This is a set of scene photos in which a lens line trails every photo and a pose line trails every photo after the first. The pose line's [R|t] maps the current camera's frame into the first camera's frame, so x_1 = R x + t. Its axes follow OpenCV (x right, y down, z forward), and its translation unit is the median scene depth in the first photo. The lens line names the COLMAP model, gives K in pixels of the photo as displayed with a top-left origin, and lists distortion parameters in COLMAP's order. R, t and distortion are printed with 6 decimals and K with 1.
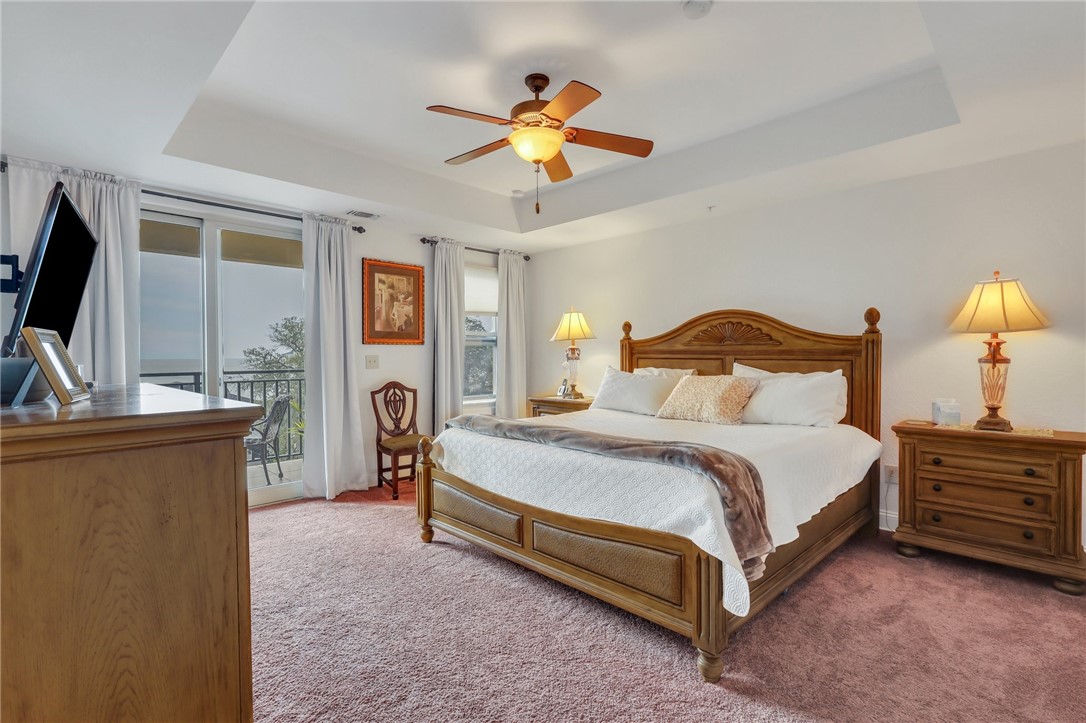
lens RADIAL K [[507.2, 0, 547.8], [0, 507.2, 360.9], [0, 0, 1]] dist [-0.002212, 0.001152]
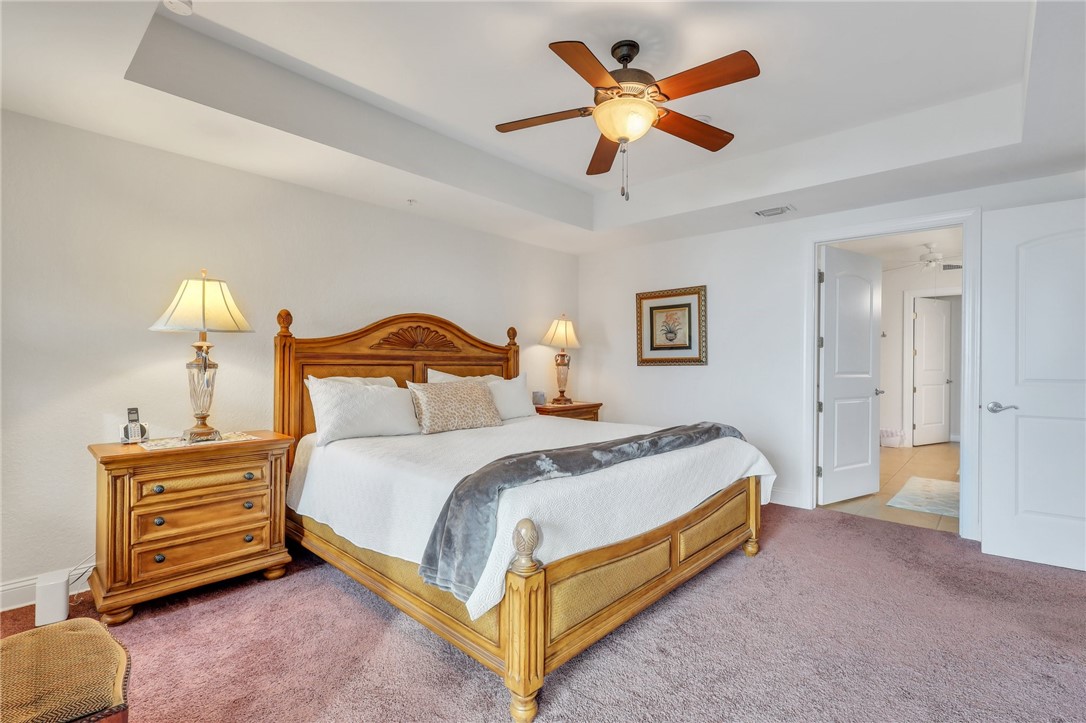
lens RADIAL K [[507.2, 0, 546.2], [0, 507.2, 362.1], [0, 0, 1]] dist [-0.002212, 0.001152]
pose [[-0.031929, 0.000650, 0.999490, -0.611029], [0.006793, 0.999977, -0.000433, -0.007057], [-0.999467, 0.006776, -0.031932, 0.795929]]
